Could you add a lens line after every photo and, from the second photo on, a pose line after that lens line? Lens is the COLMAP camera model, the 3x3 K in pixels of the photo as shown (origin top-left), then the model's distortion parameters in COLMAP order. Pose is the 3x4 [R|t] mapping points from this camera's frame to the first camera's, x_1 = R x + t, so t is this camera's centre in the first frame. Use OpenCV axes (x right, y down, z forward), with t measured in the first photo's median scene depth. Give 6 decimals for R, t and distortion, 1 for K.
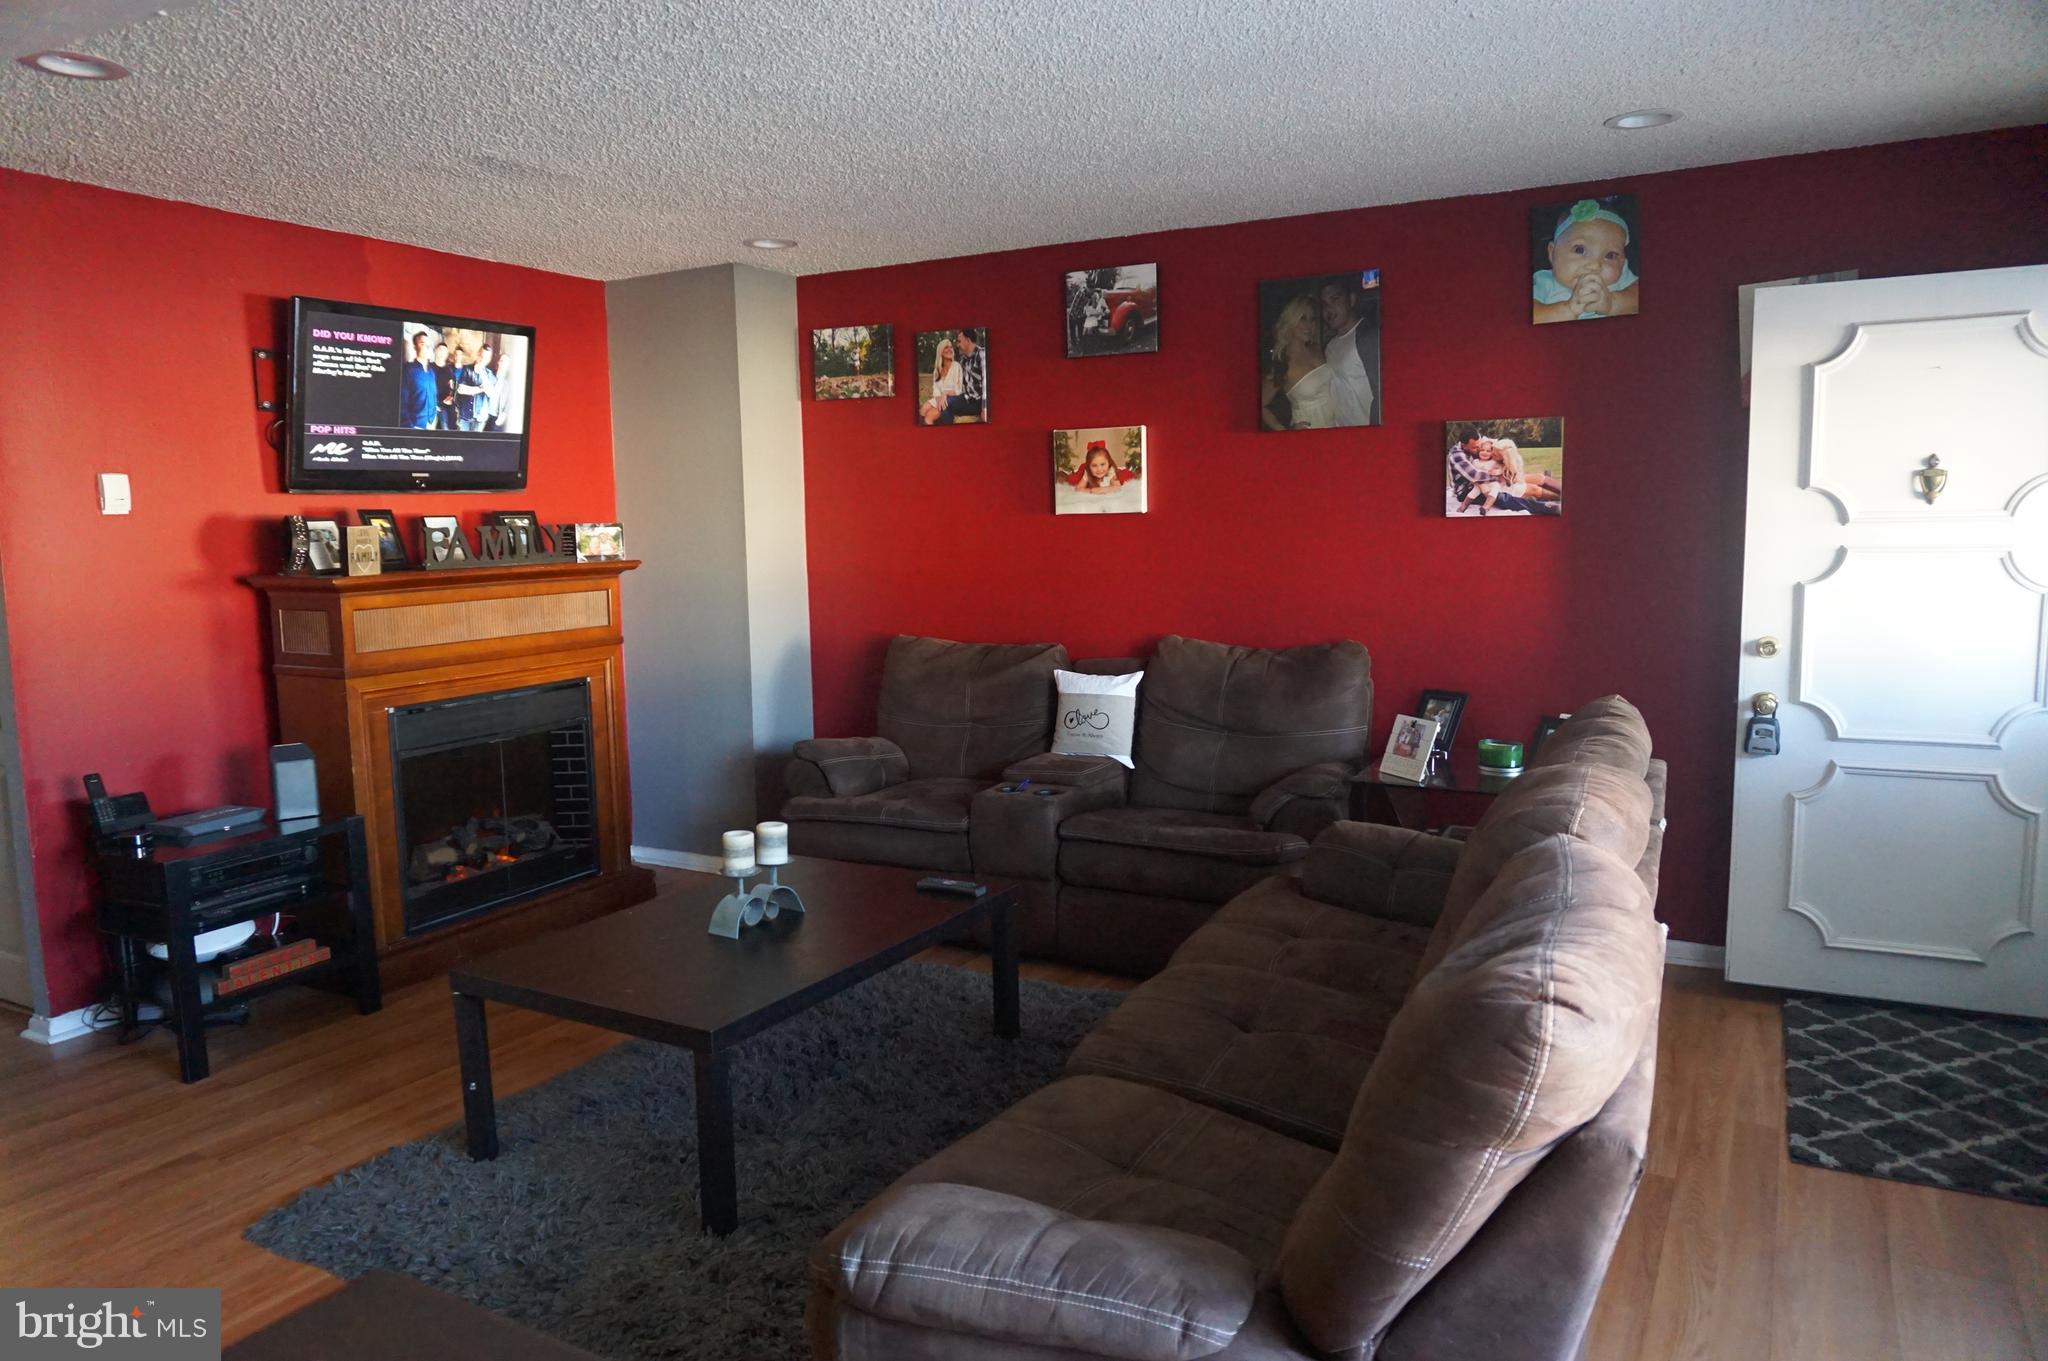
lens RADIAL K [[1361.3, 0, 1012.5], [0, 1361.3, 675.7], [0, 0, 1]] dist [-0.048698, 0.034609]
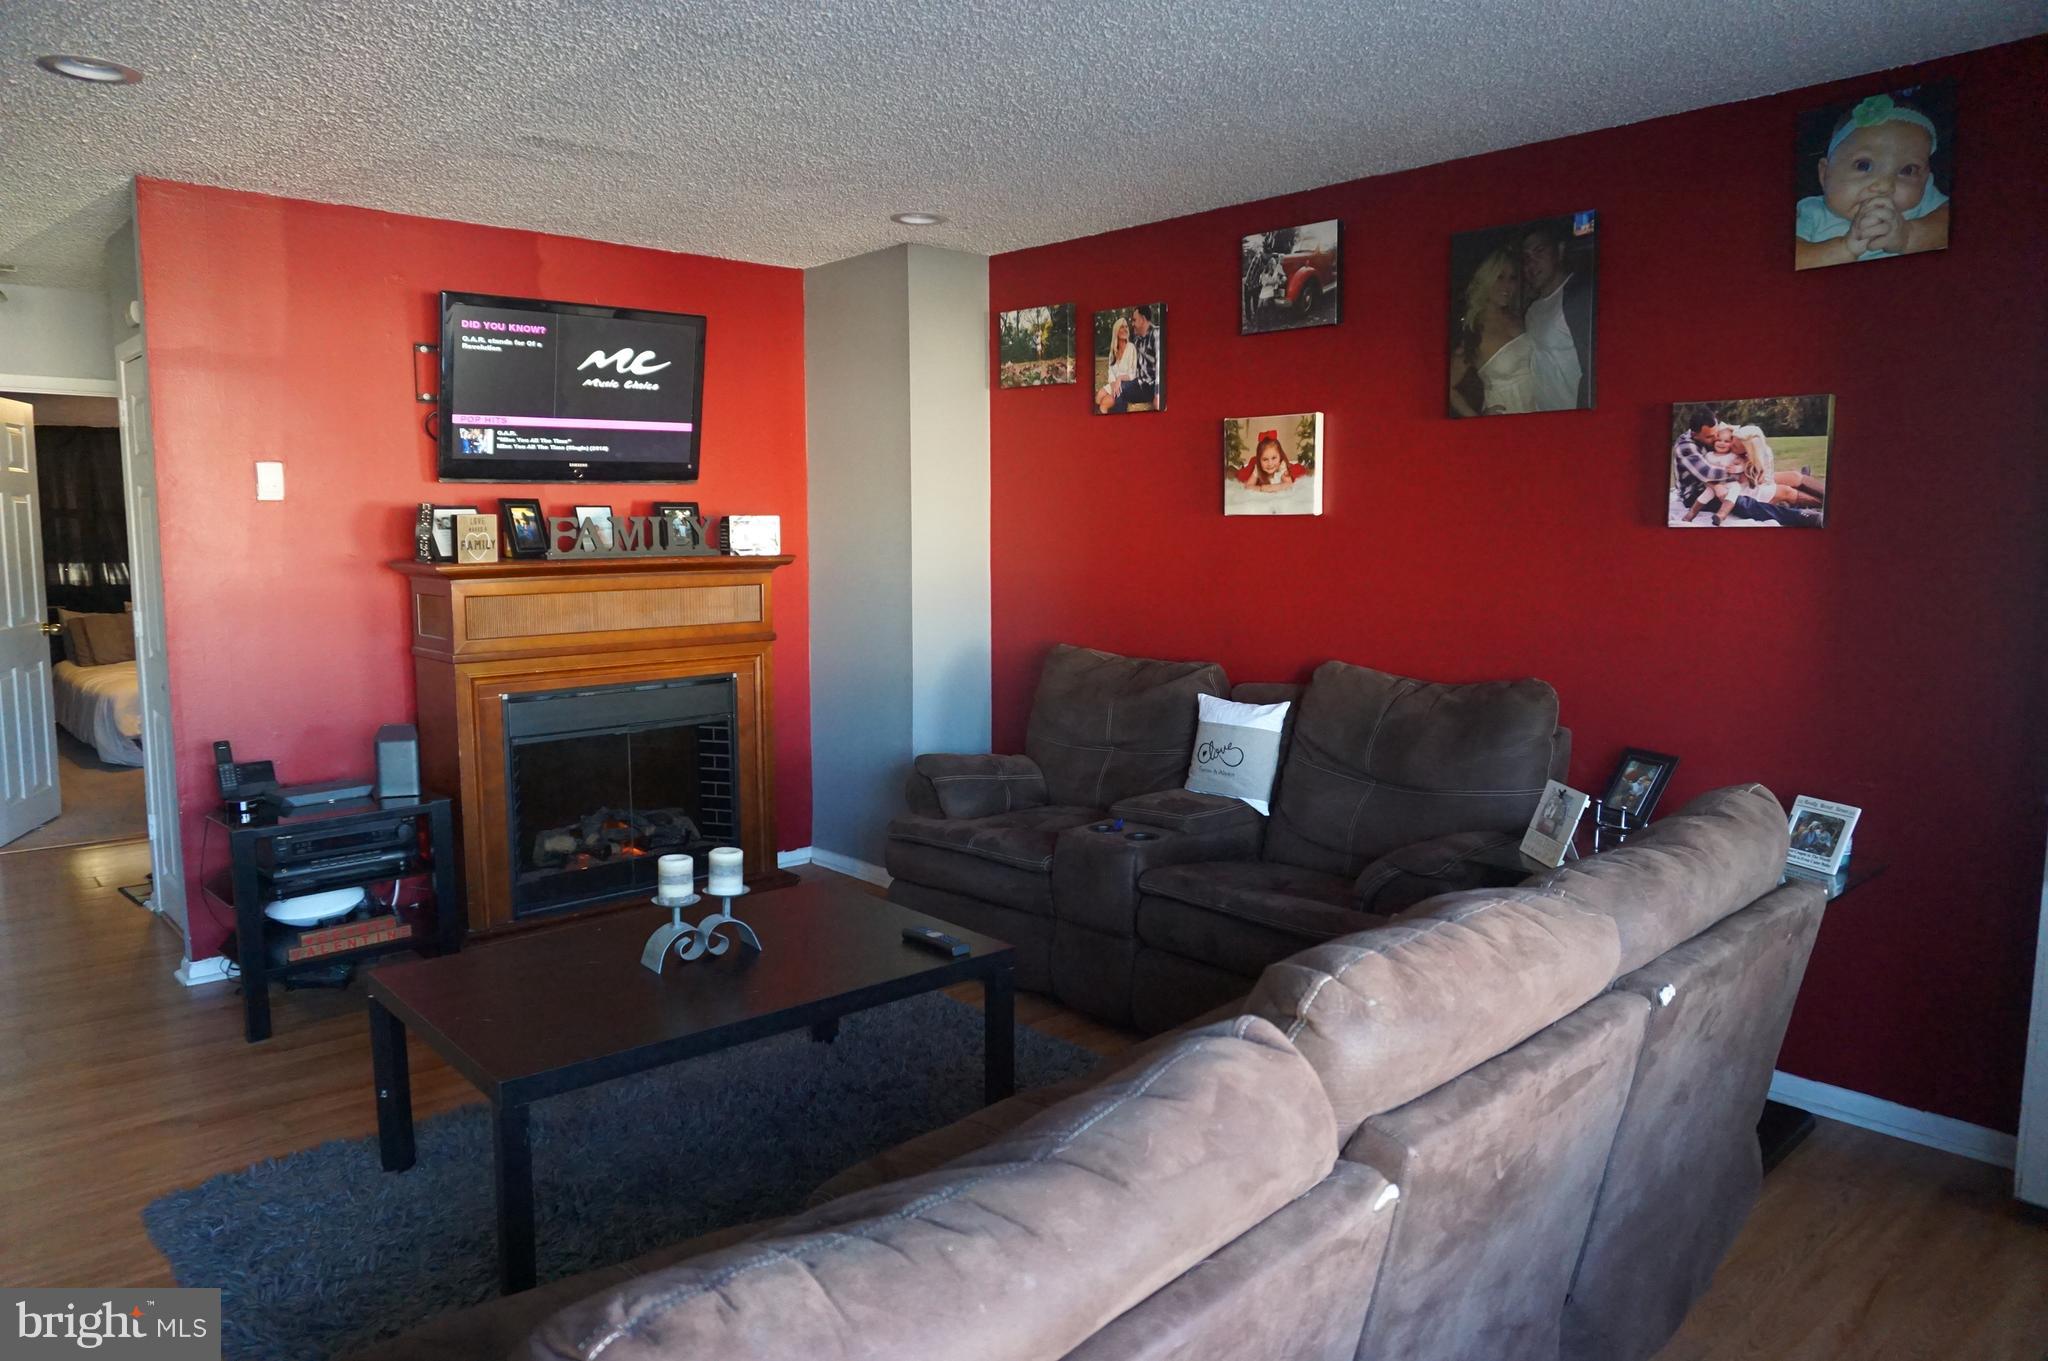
lens RADIAL K [[1361.3, 0, 1016.6], [0, 1361.3, 677.4], [0, 0, 1]] dist [-0.048698, 0.034609]
pose [[0.946200, 0.054315, -0.318991, 0.216796], [-0.053479, 0.998504, 0.011386, -0.020155], [0.319133, 0.006286, 0.947689, 0.152329]]
